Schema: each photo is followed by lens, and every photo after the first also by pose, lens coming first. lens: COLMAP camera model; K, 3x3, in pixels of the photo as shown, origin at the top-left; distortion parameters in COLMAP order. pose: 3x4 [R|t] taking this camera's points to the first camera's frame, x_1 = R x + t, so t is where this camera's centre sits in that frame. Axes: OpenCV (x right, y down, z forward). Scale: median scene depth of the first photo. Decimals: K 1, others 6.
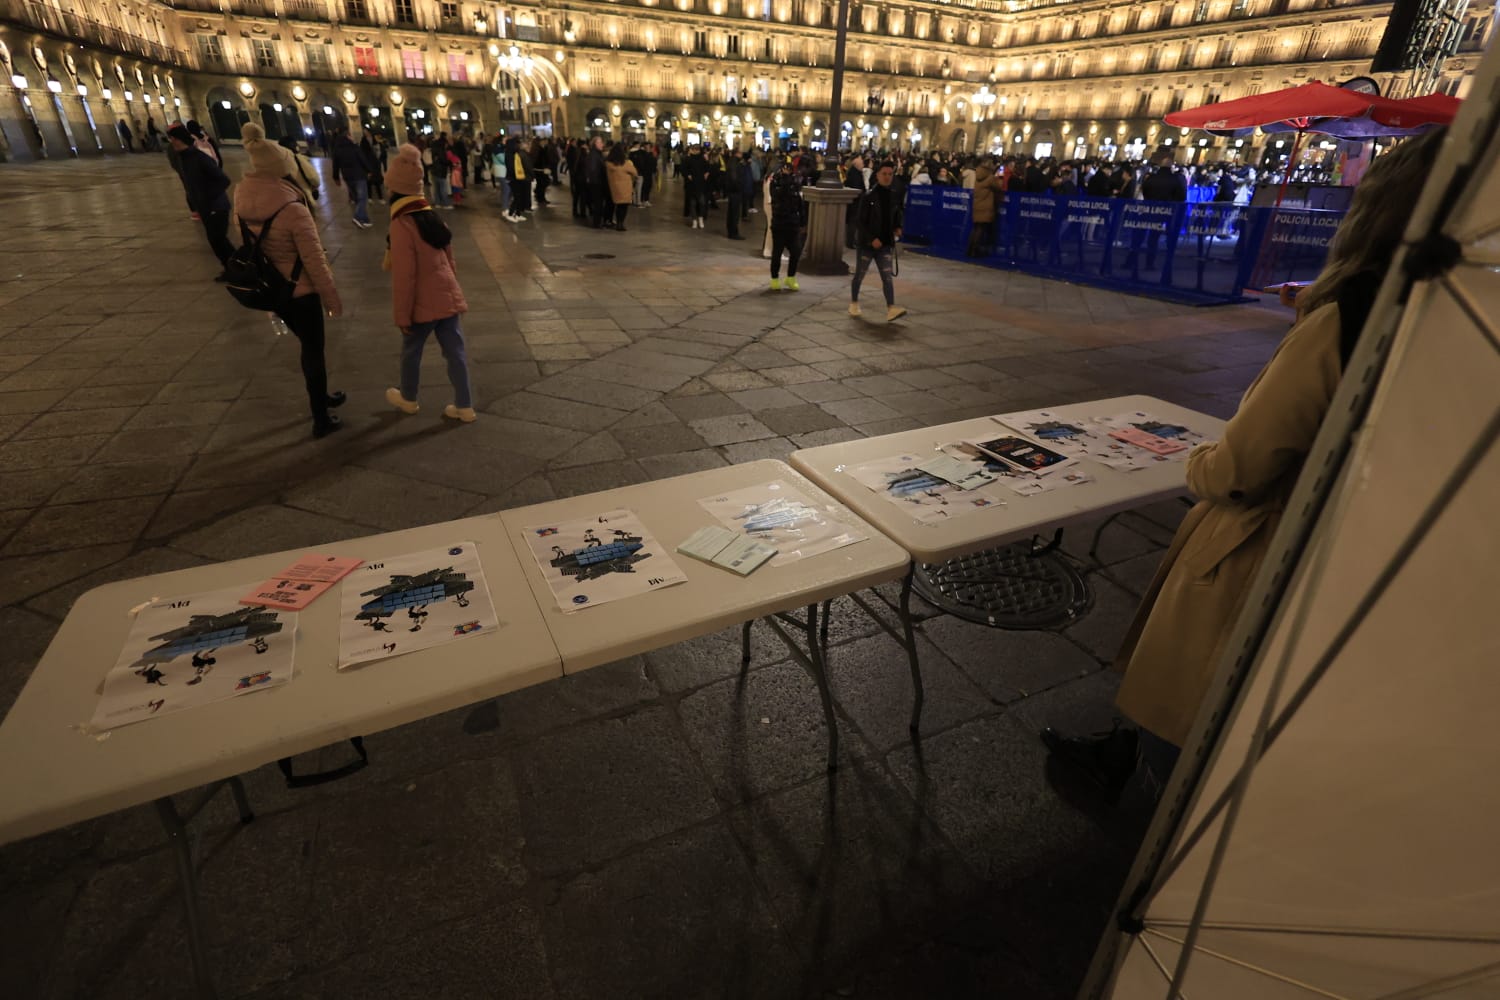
lens RADIAL K [[699.7, 0, 750.8], [0, 699.7, 502.6], [0, 0, 1]] dist [0.000991, 0.000235]
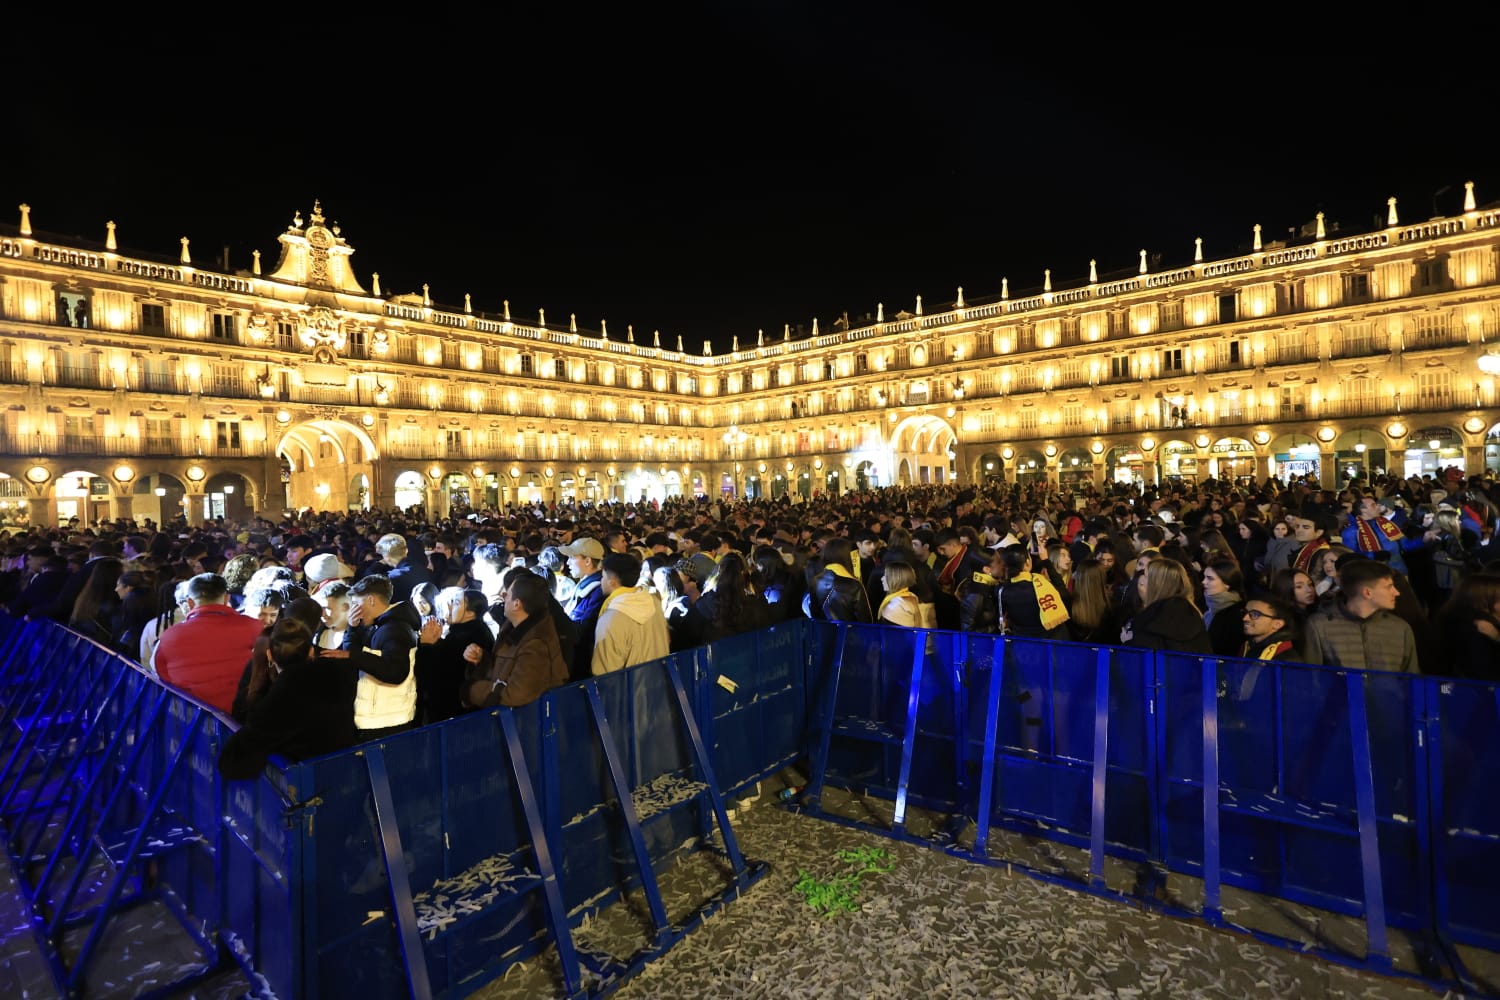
lens RADIAL K [[699.7, 0, 735.8], [0, 699.7, 496.6], [0, 0, 1]] dist [0.000991, 0.000235]
pose [[0.433781, -0.039075, -0.900171, 0.450256], [-0.362581, 0.907027, -0.214096, -0.182842], [0.824845, 0.419255, 0.379283, 0.378756]]
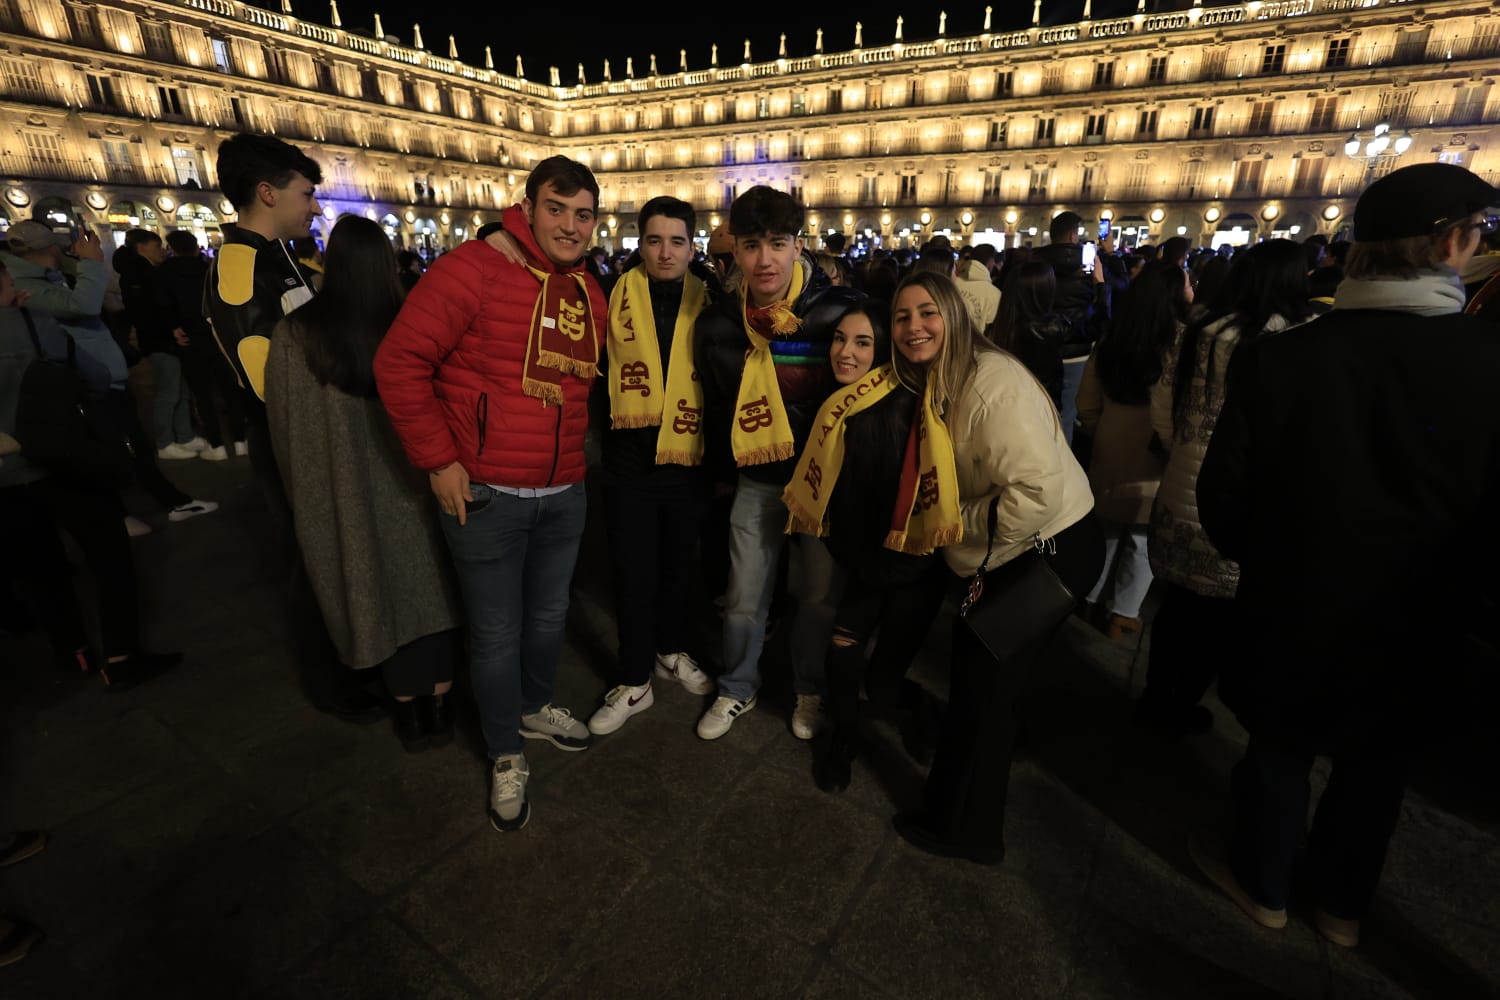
lens RADIAL K [[699.7, 0, 763.7], [0, 699.7, 492.2], [0, 0, 1]] dist [0.000991, 0.000235]
pose [[0.820146, -0.211548, 0.531609, 0.003625], [0.279593, 0.958827, -0.049791, -0.120029], [-0.499188, 0.189470, 0.845525, 0.243955]]
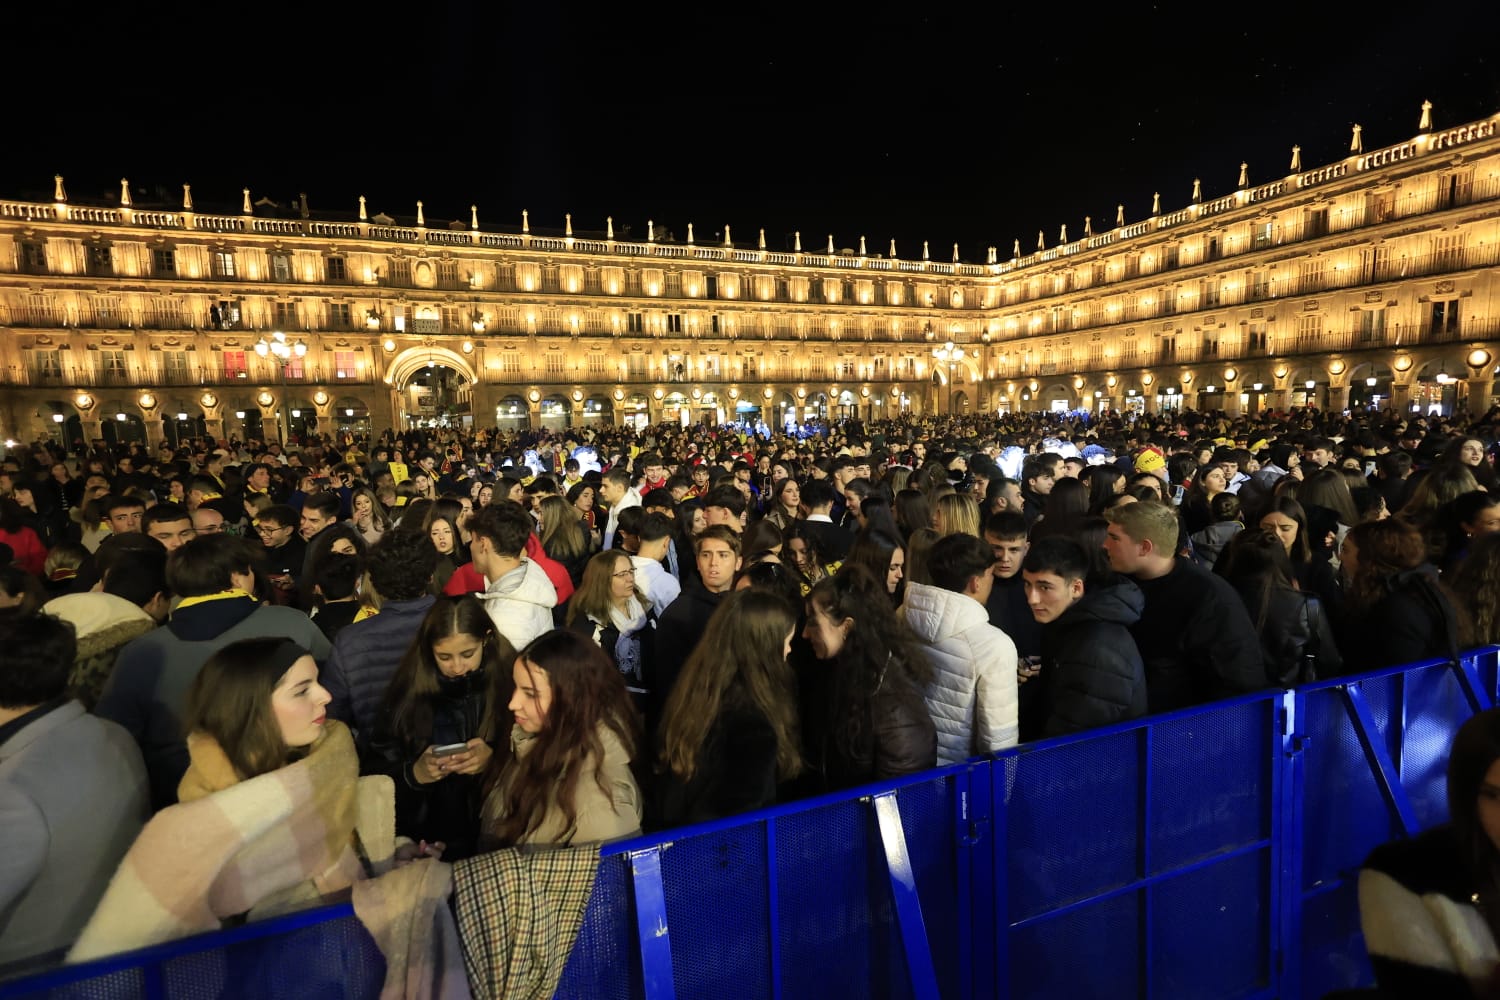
lens RADIAL K [[699.7, 0, 755.2], [0, 699.7, 493.5], [0, 0, 1]] dist [0.000991, 0.000235]
pose [[0.994150, -0.047687, -0.096915, 0.155185], [0.010023, 0.934120, -0.356818, -0.127412], [0.107546, 0.353759, 0.929133, 0.251312]]
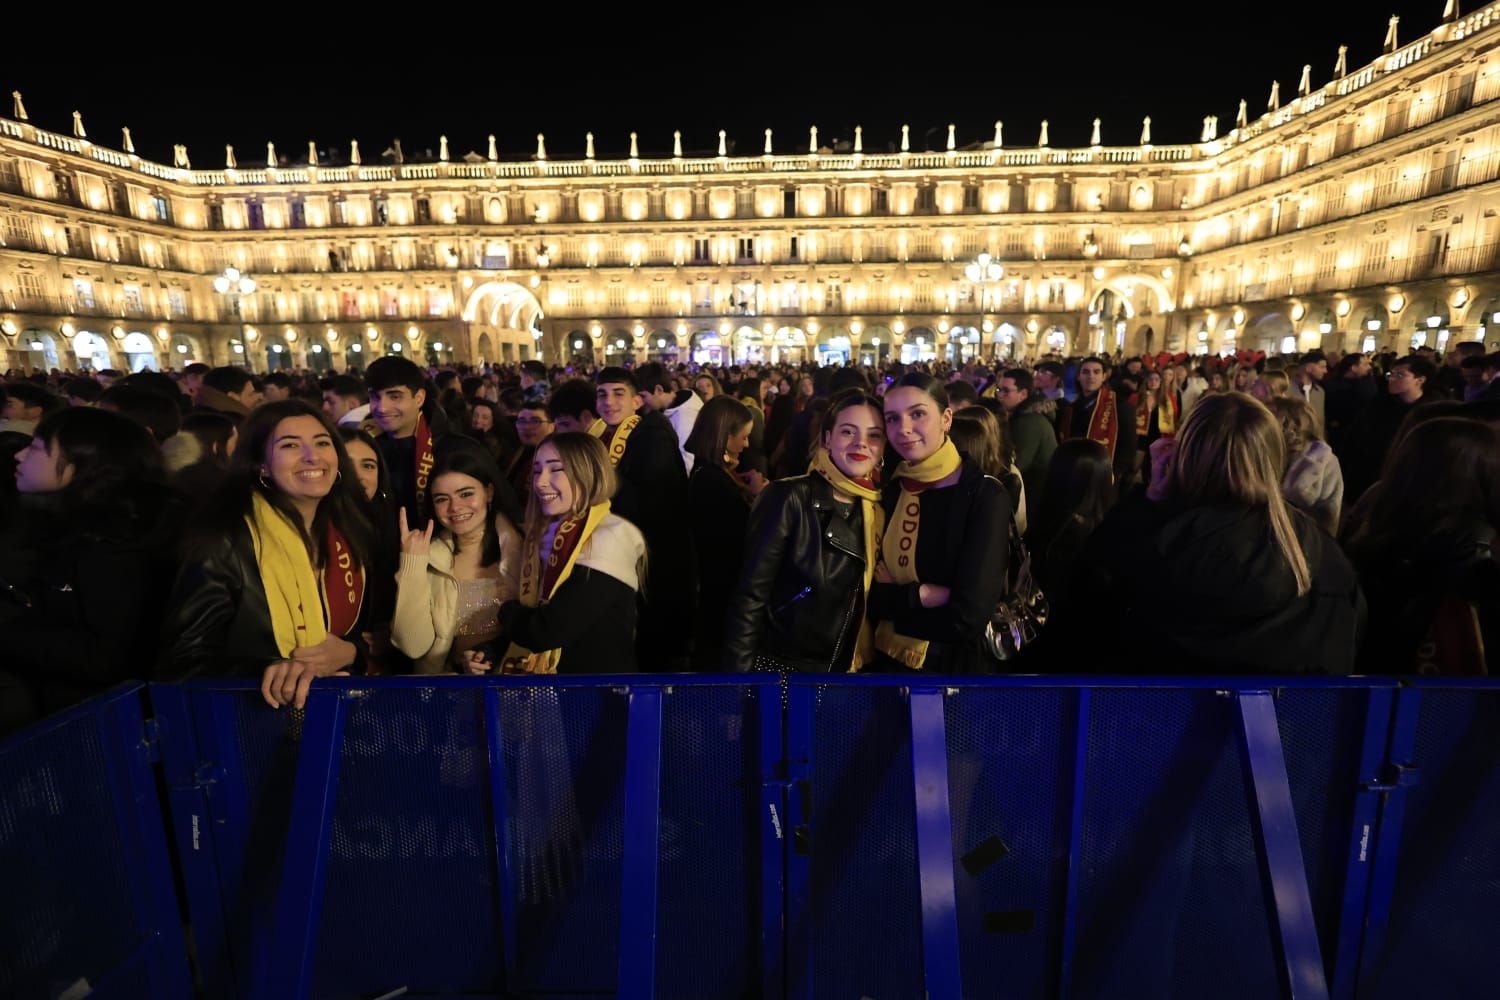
lens RADIAL K [[699.7, 0, 757.3], [0, 699.7, 498.7], [0, 0, 1]] dist [0.000991, 0.000235]
pose [[0.869651, 0.053603, -0.490748, 0.395902], [-0.190348, 0.953629, -0.233152, -0.196127], [0.455494, 0.296174, 0.839528, 0.416574]]
